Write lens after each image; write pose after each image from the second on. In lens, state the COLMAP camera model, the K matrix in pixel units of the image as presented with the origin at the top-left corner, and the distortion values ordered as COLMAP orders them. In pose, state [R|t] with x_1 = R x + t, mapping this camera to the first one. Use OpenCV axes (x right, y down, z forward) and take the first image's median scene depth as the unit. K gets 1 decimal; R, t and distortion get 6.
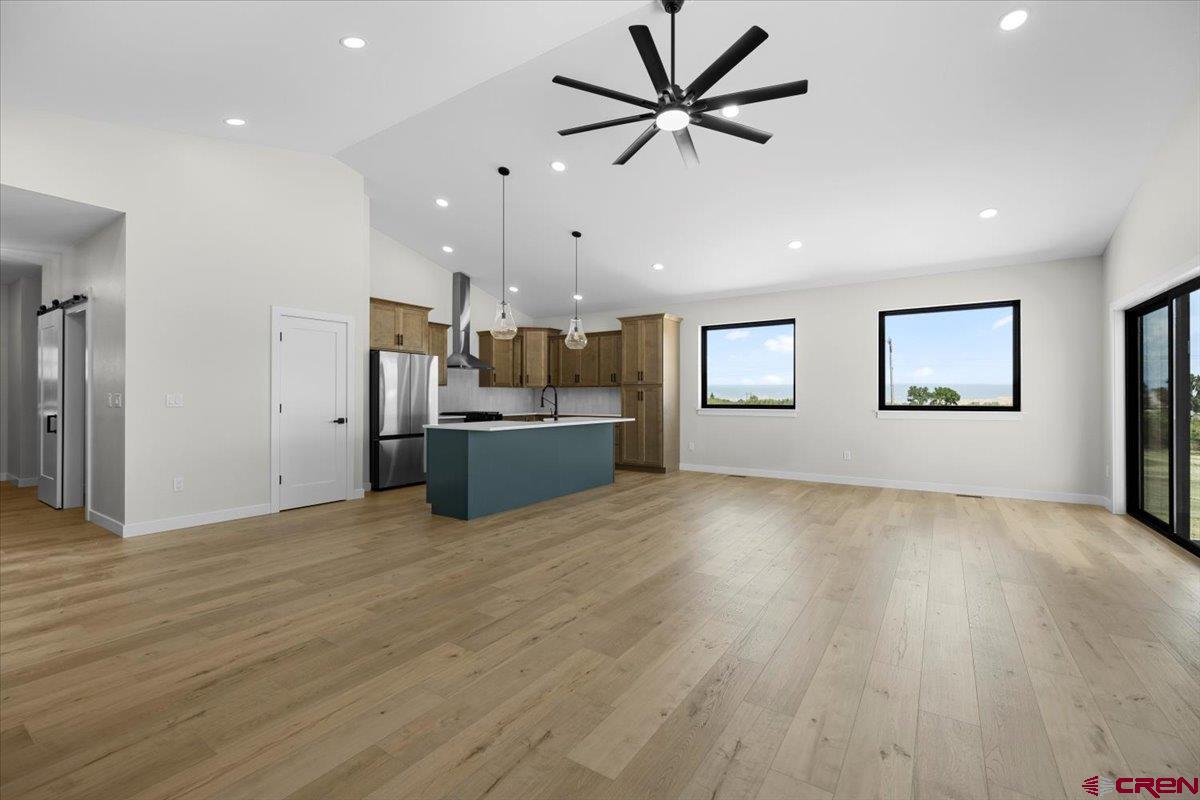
lens RADIAL K [[529.8, 0, 600.0], [0, 529.8, 400.0], [0, 0, 1]] dist [-0.001585, -0.000201]
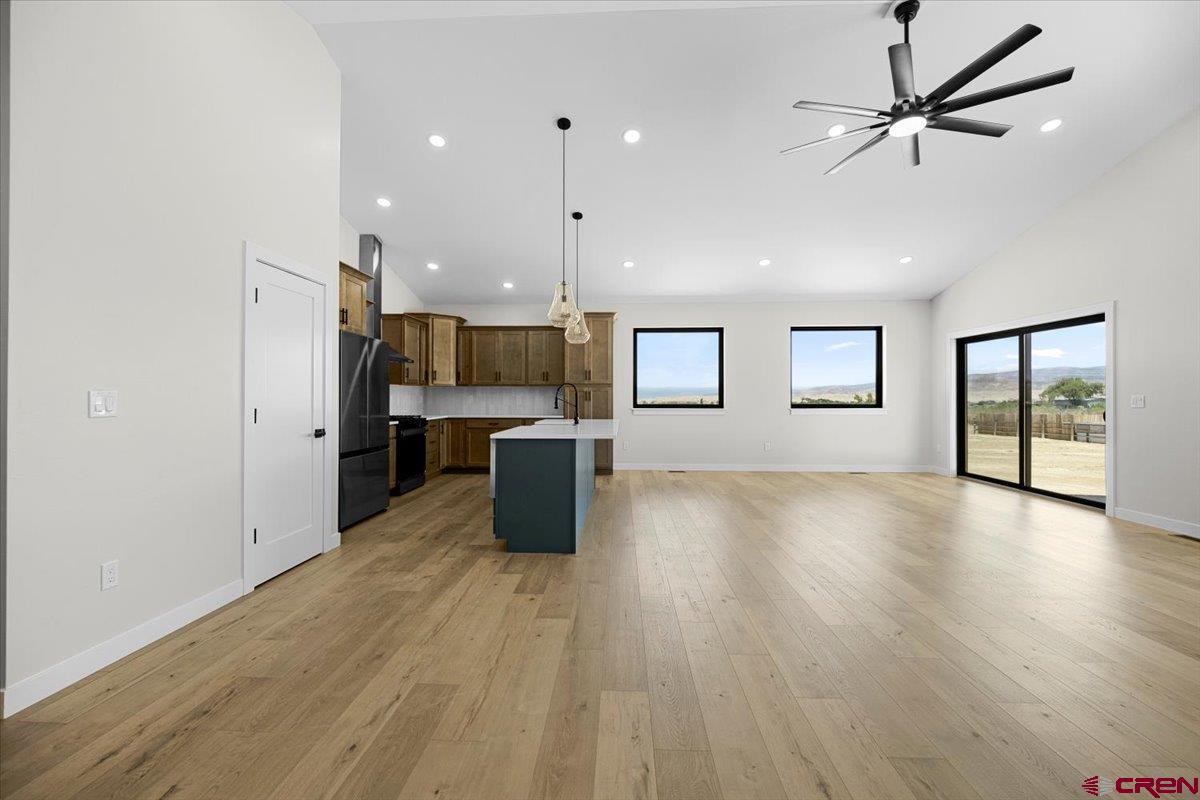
lens RADIAL K [[502.1, 0, 600.0], [0, 502.1, 400.0], [0, 0, 1]] dist [-0.002655, -0.000362]
pose [[0.852143, -0.002098, 0.523304, -0.380187], [0.001393, 0.999998, 0.001742, -0.001995], [-0.523306, -0.000755, 0.852144, 0.211764]]
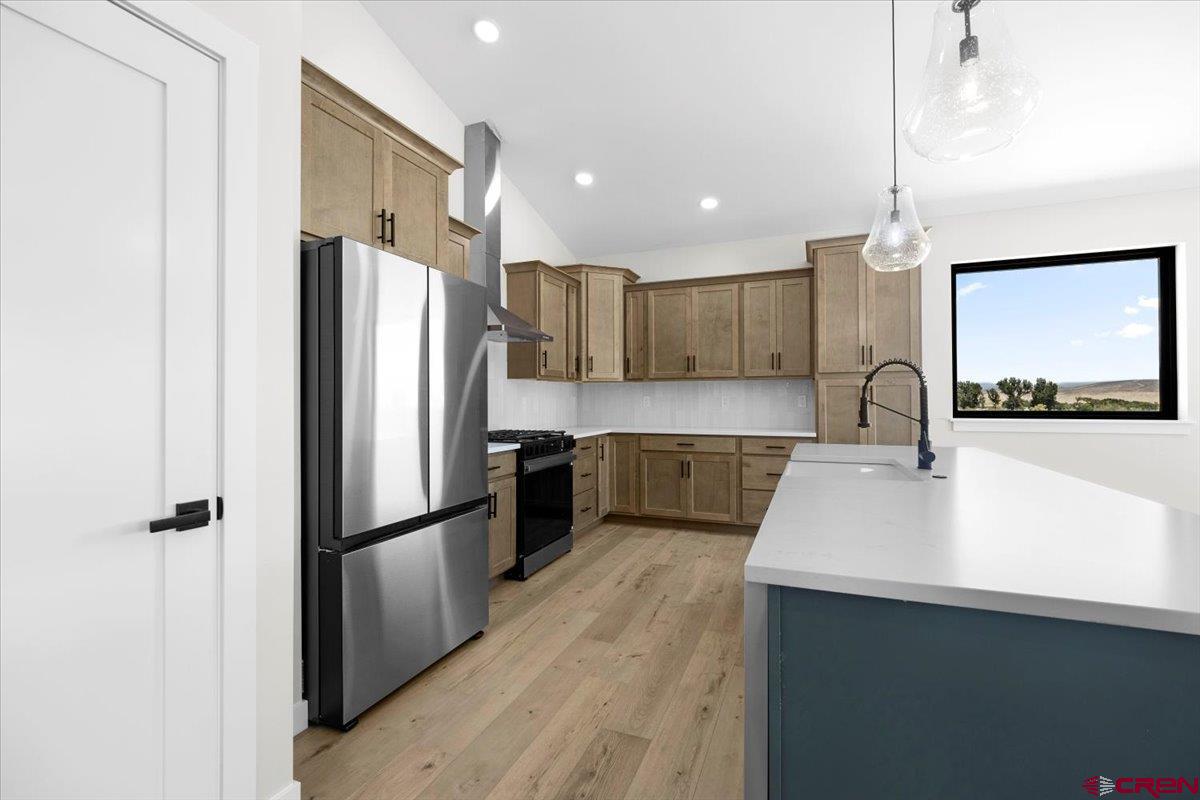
lens RADIAL K [[534.1, 0, 600.0], [0, 534.1, 400.0], [0, 0, 1]] dist [0.030766, 0.000003]
pose [[0.976670, -0.006639, 0.214644, -0.277609], [0.007562, 0.999965, -0.003478, -0.003141], [-0.214613, 0.005020, 0.976686, 0.555886]]
